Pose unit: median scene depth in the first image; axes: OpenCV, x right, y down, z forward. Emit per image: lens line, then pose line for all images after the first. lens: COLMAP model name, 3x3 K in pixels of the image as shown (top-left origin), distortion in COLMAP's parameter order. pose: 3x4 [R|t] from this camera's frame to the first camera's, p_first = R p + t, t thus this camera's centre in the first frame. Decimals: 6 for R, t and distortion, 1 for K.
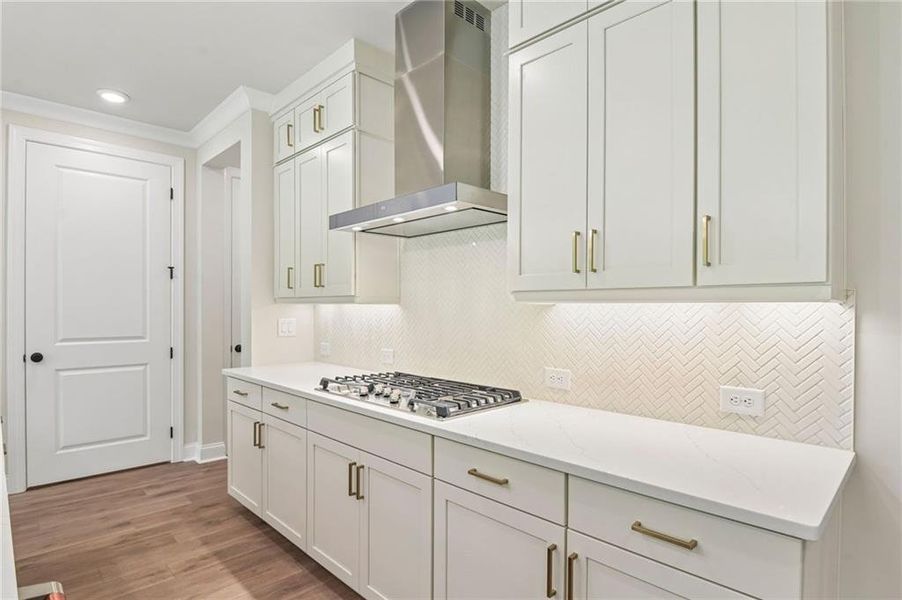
lens RADIAL K [[455.0, 0, 475.0], [0, 455.0, 315.6], [0, 0, 1]] dist [-0.018949, -0.014397]
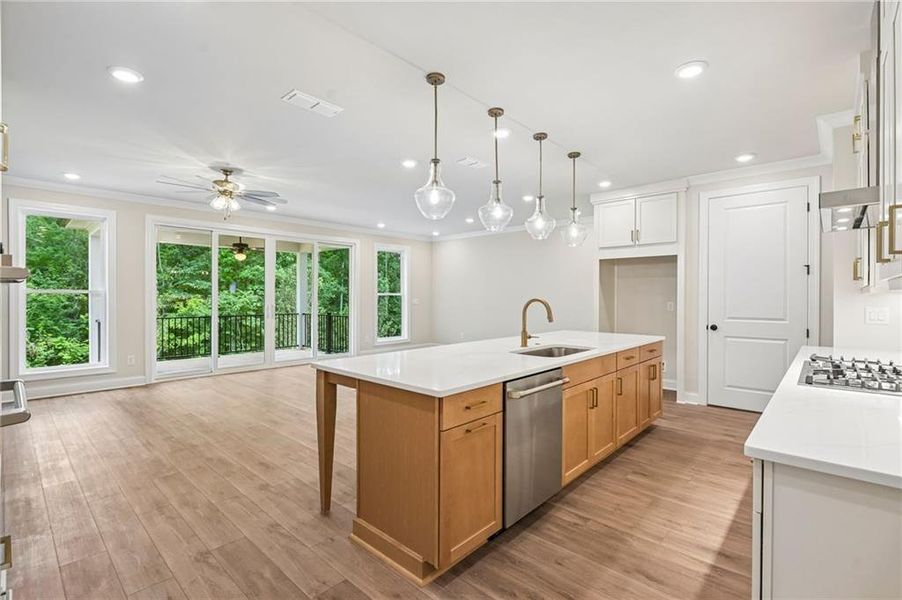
lens RADIAL K [[417.0, 0, 452.6], [0, 417.0, 297.5], [0, 0, 1]] dist [-0.012442, -0.001041]
pose [[0.000680, -0.001589, -0.999999, 0.677871], [-0.017330, 0.999849, -0.001600, 0.002155], [0.999850, 0.017331, 0.000652, 0.008778]]
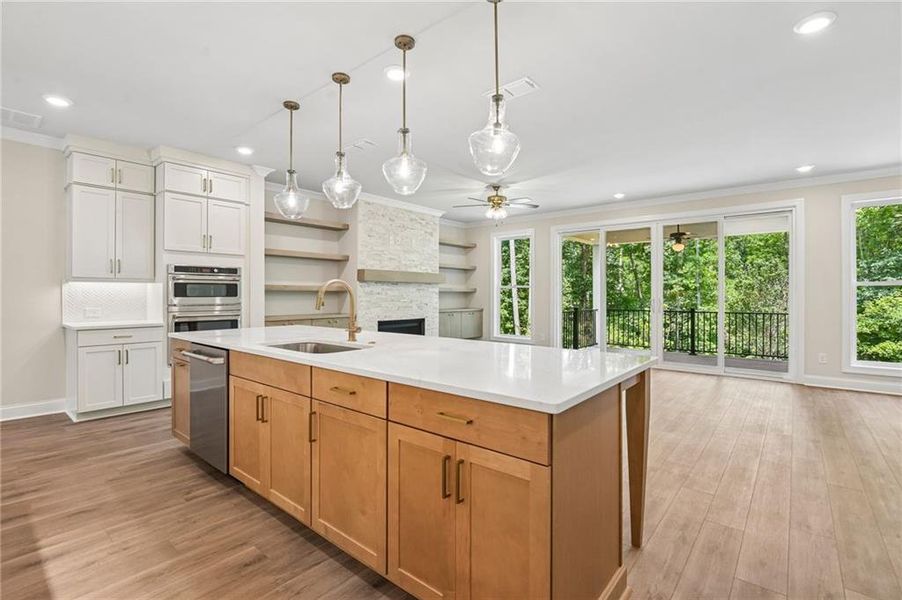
lens RADIAL K [[414.1, 0, 454.5], [0, 414.1, 294.3], [0, 0, 1]] dist [-0.016354, 0.000187]
pose [[-0.998617, -0.006264, -0.052201, -0.785474], [-0.007084, 0.999854, 0.015550, 0.014857], [0.052096, 0.015898, -0.998516, 1.249321]]
